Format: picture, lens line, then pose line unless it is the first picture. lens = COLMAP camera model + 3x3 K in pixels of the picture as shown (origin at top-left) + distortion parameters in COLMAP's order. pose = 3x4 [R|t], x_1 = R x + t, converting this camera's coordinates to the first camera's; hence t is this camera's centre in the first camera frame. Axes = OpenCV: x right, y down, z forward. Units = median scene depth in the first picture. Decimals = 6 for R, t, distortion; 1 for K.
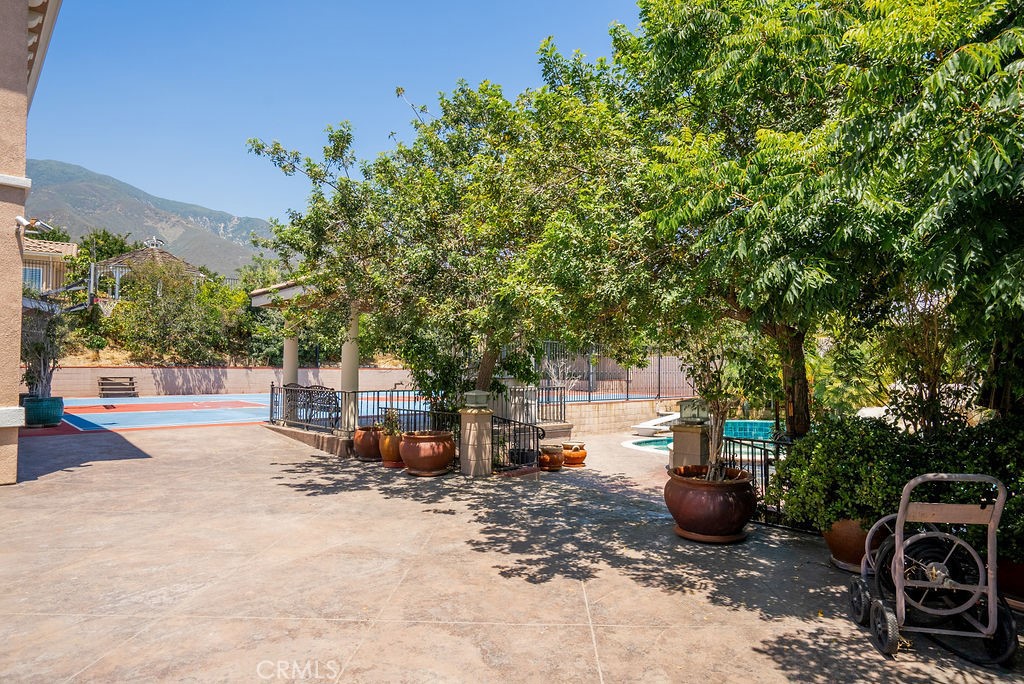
lens RADIAL K [[604.8, 0, 520.6], [0, 604.8, 362.7], [0, 0, 1]] dist [-0.004327, 0.001563]
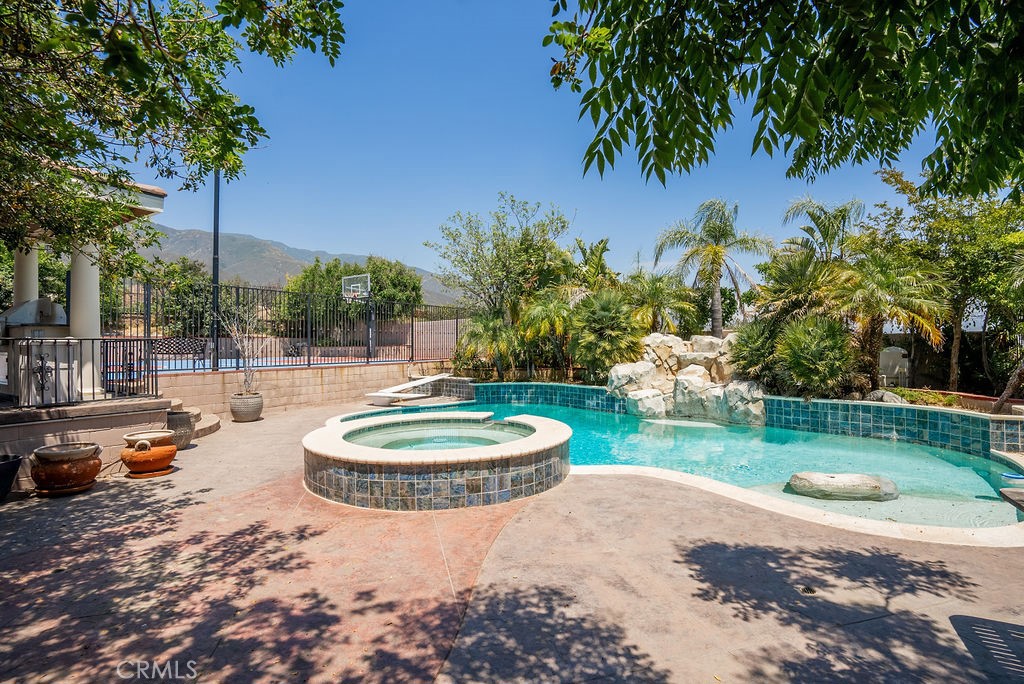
lens RADIAL K [[497.3, 0, 511.7], [0, 497.3, 342.7], [0, 0, 1]] dist [0.003160, 0.001748]
pose [[0.957004, -0.008636, 0.289947, 0.182889], [0.005042, 0.999901, 0.013140, 0.027613], [-0.290031, -0.011113, 0.956953, 0.306197]]
